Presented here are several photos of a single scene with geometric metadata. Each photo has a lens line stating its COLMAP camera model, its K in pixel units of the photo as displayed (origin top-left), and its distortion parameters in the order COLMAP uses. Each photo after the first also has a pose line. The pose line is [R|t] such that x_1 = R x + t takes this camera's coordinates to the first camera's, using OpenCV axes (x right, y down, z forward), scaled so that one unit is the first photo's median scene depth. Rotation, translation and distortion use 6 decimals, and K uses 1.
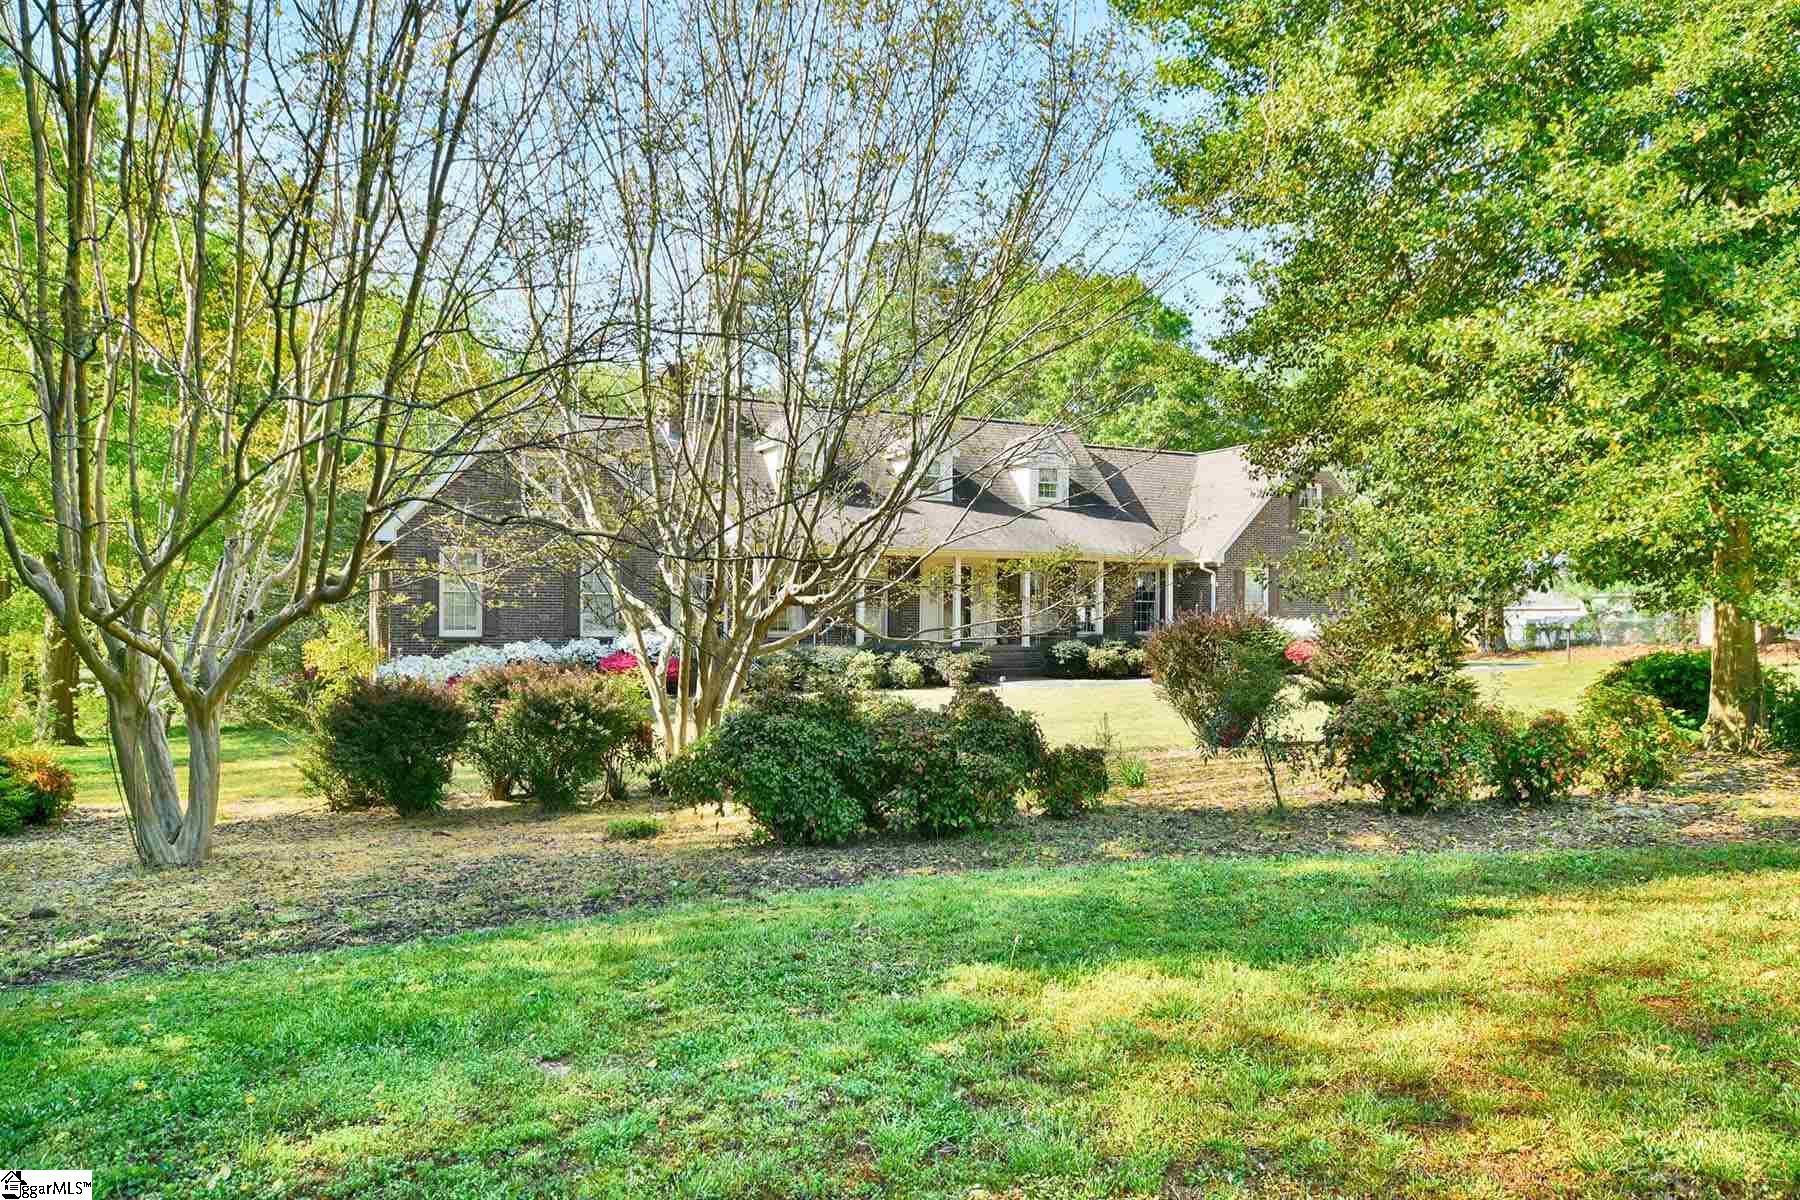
lens RADIAL K [[1362.6, 0, 900.0], [0, 1362.6, 600.0], [0, 0, 1]] dist [0.002150, 0.000159]
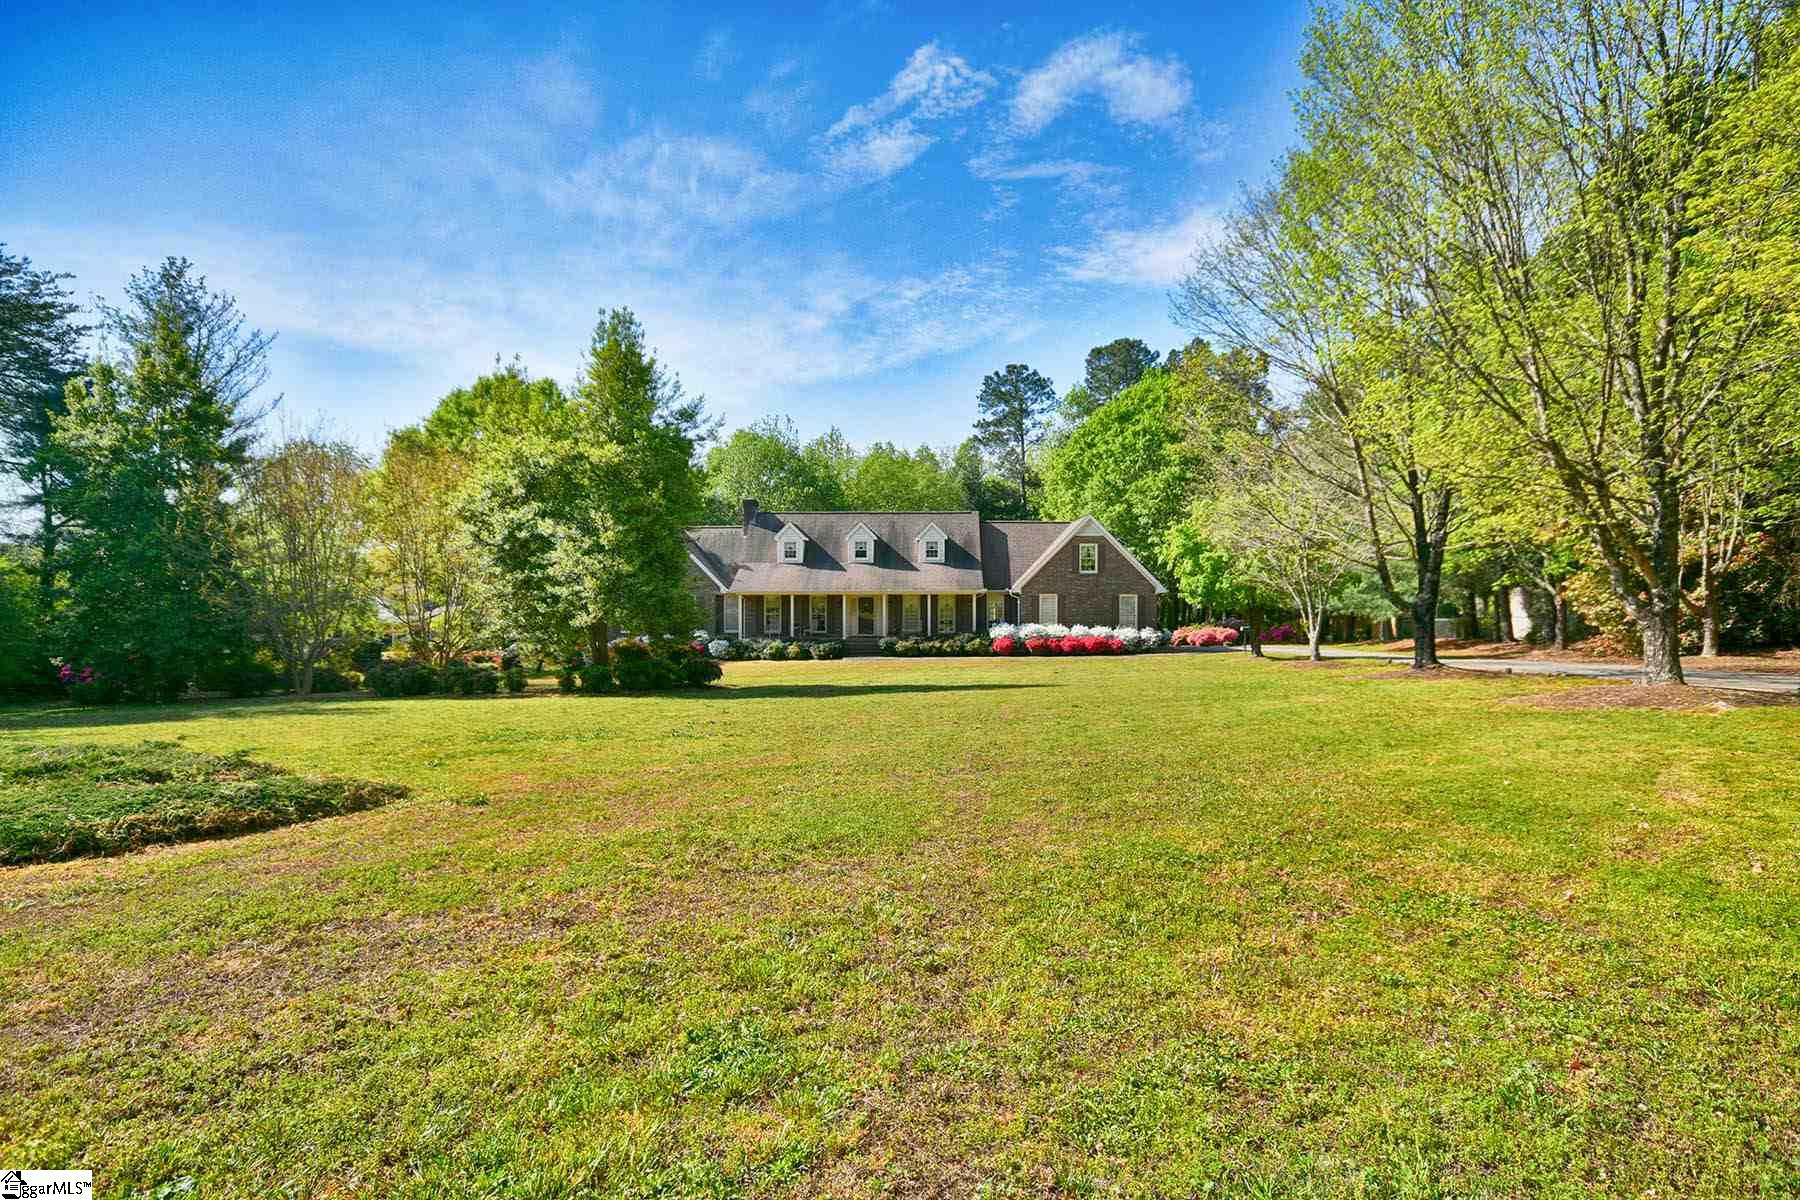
lens RADIAL K [[1143.3, 0, 901.0], [0, 1143.3, 641.1], [0, 0, 1]] dist [0.014672, 0.000521]
pose [[0.886144, 0.014768, -0.463175, 0.843080], [0.013681, 0.998223, 0.058002, -0.056107], [0.463208, -0.057735, 0.884367, -0.427982]]
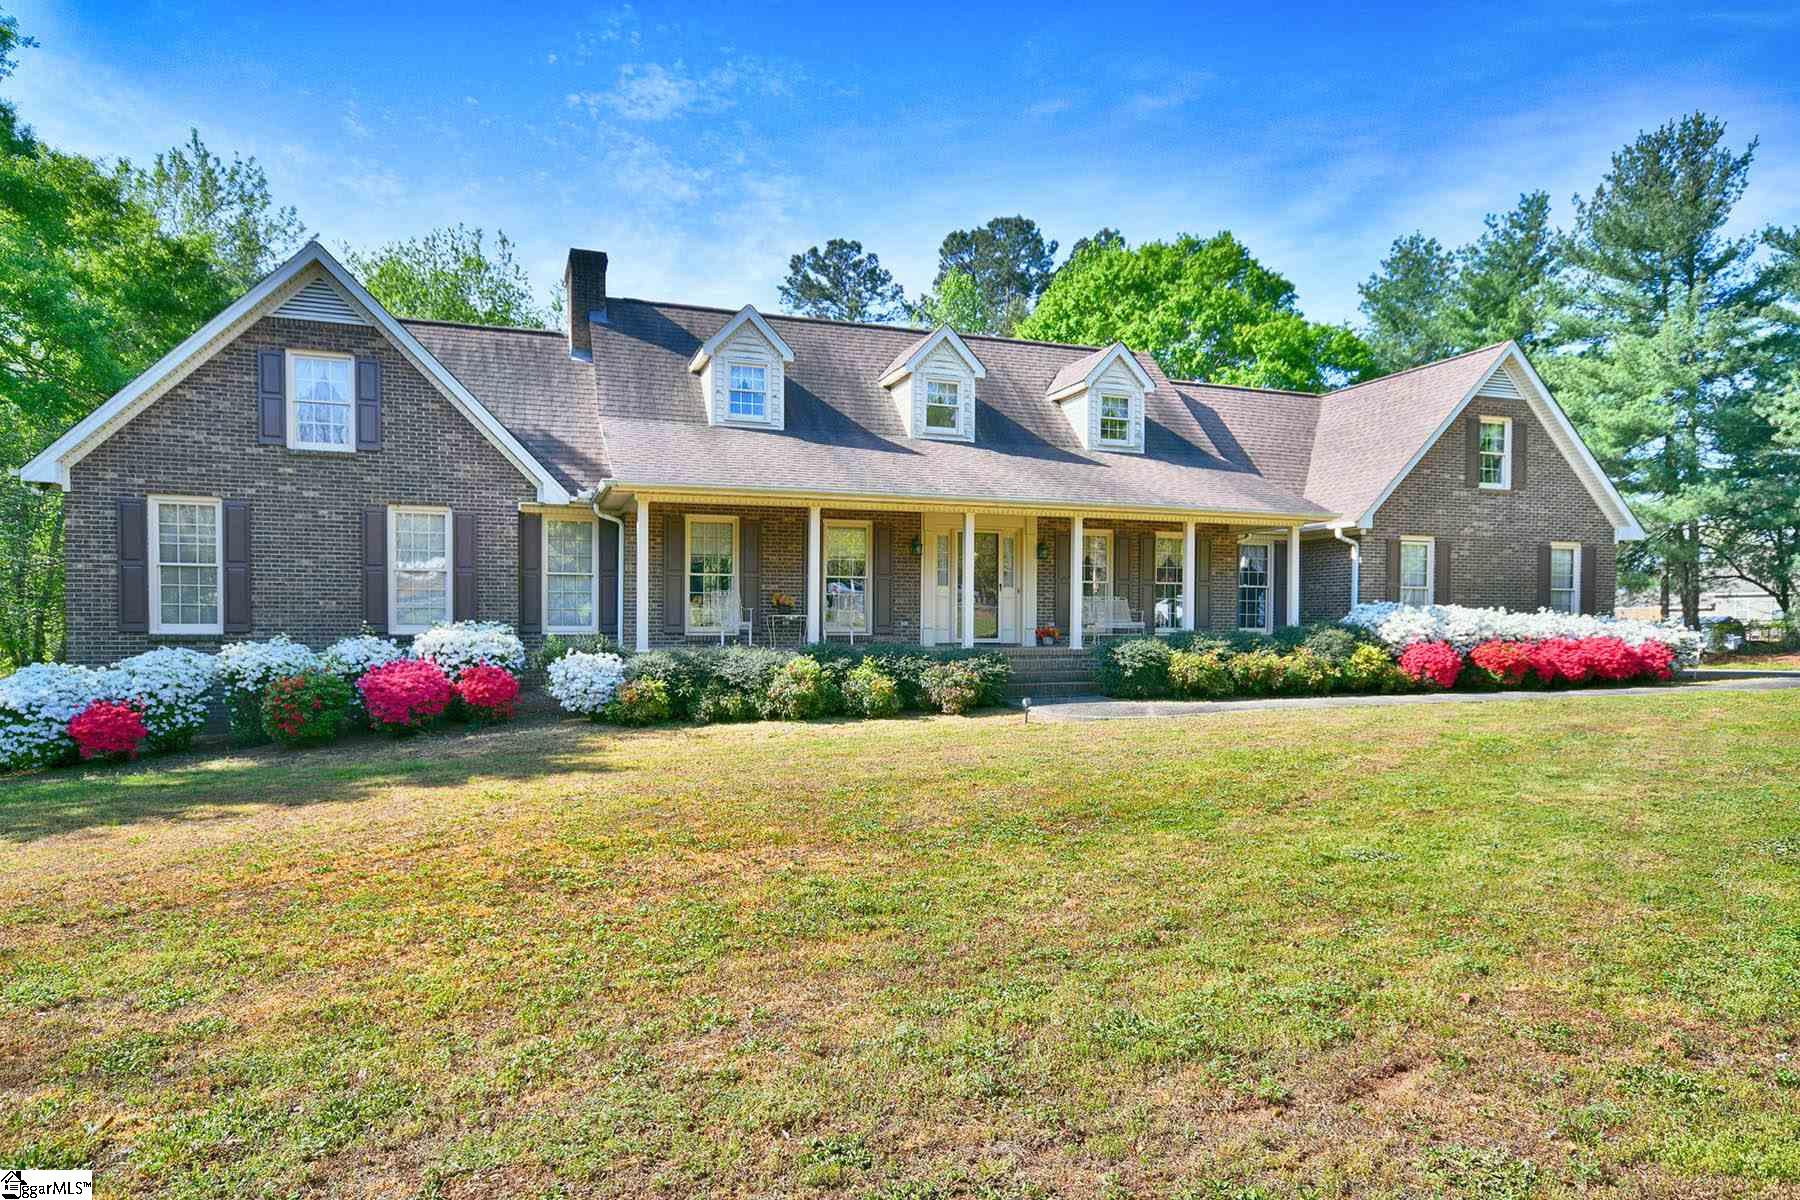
lens RADIAL K [[1143.3, 0, 901.0], [0, 1143.3, 641.1], [0, 0, 1]] dist [0.014672, 0.000521]
pose [[0.995194, -0.001782, -0.097907, 0.059551], [0.004239, 0.999681, 0.024897, 0.015243], [0.097832, -0.025192, 0.994884, 0.417722]]
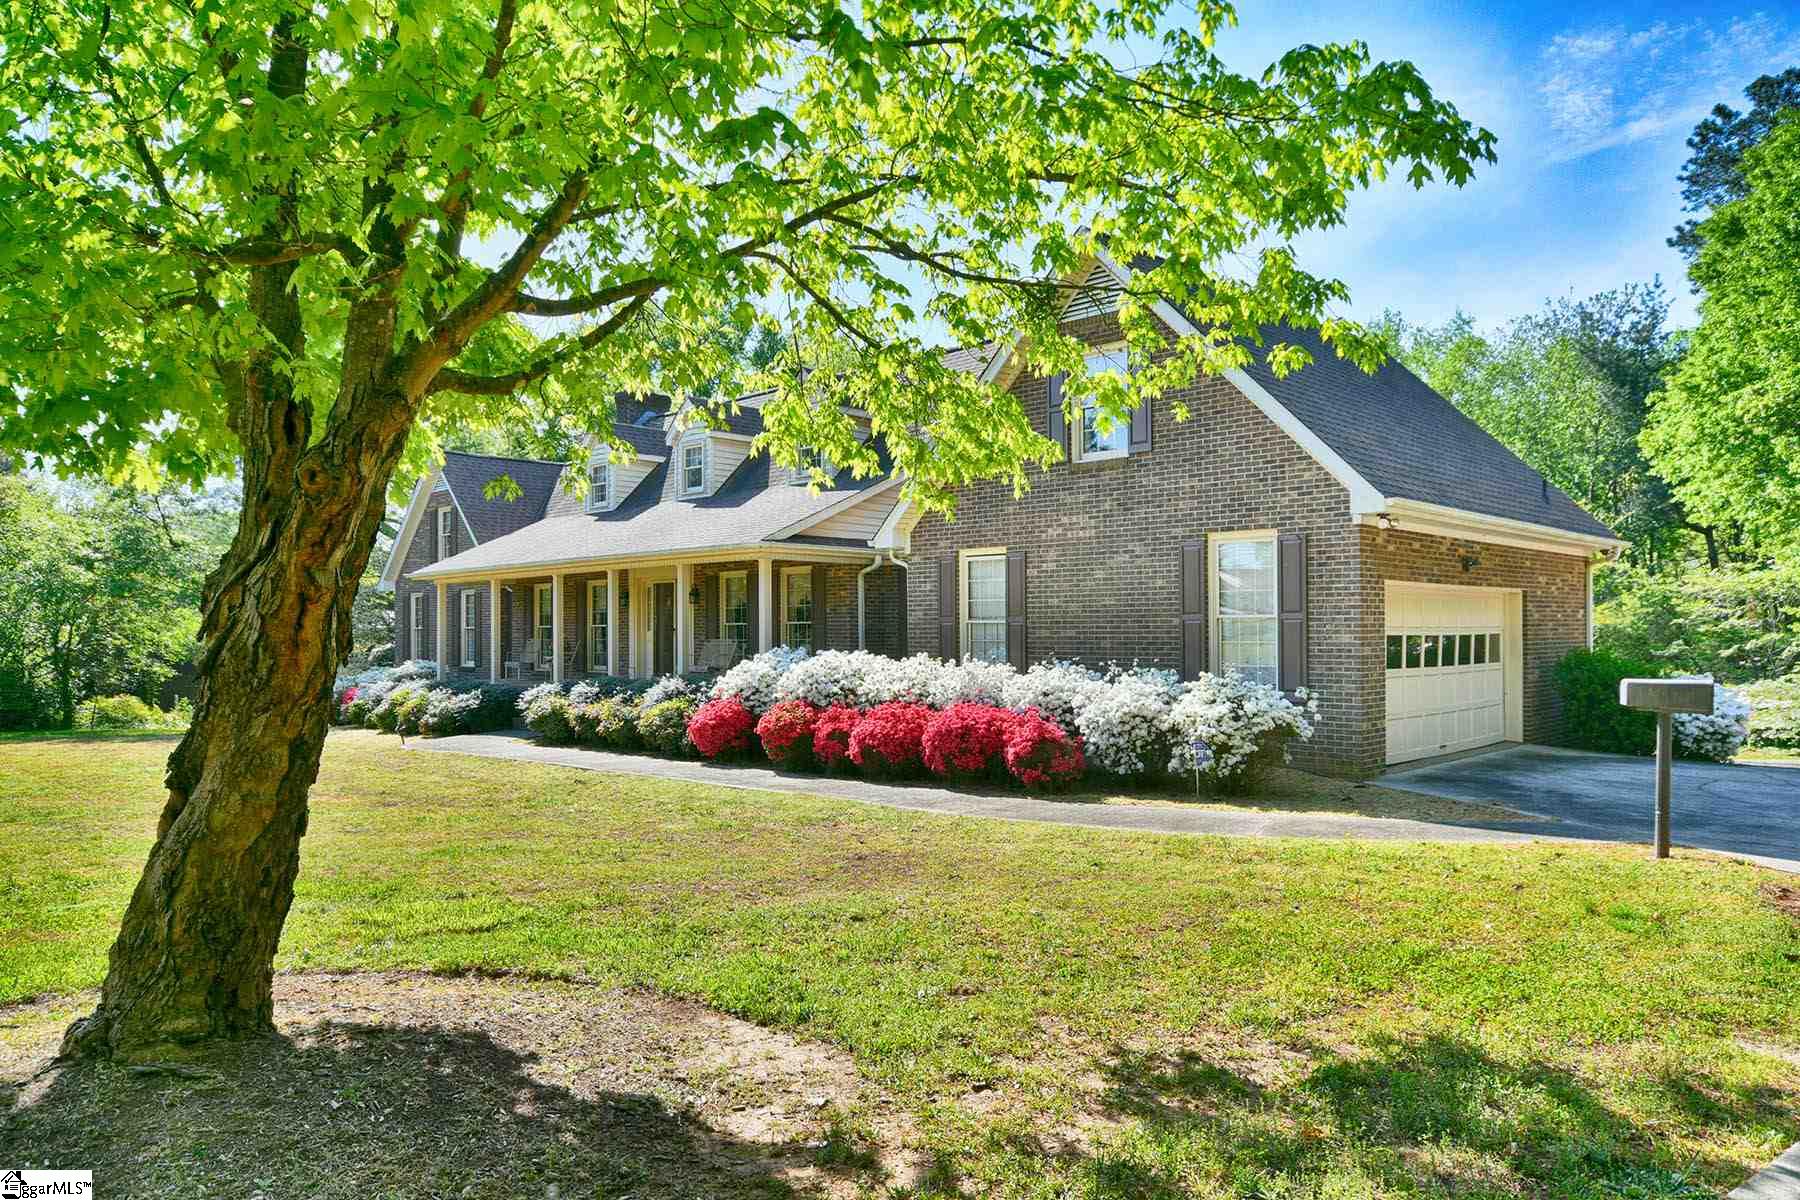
lens RADIAL K [[1203.9, 0, 900.0], [0, 1203.9, 600.0], [0, 0, 1]] dist [-0.010086, 0.045454]
pose [[0.313832, -0.035172, -0.948827, 0.721818], [0.016572, 0.999364, -0.031564, 0.008492], [0.949334, -0.005818, 0.314215, 0.904770]]
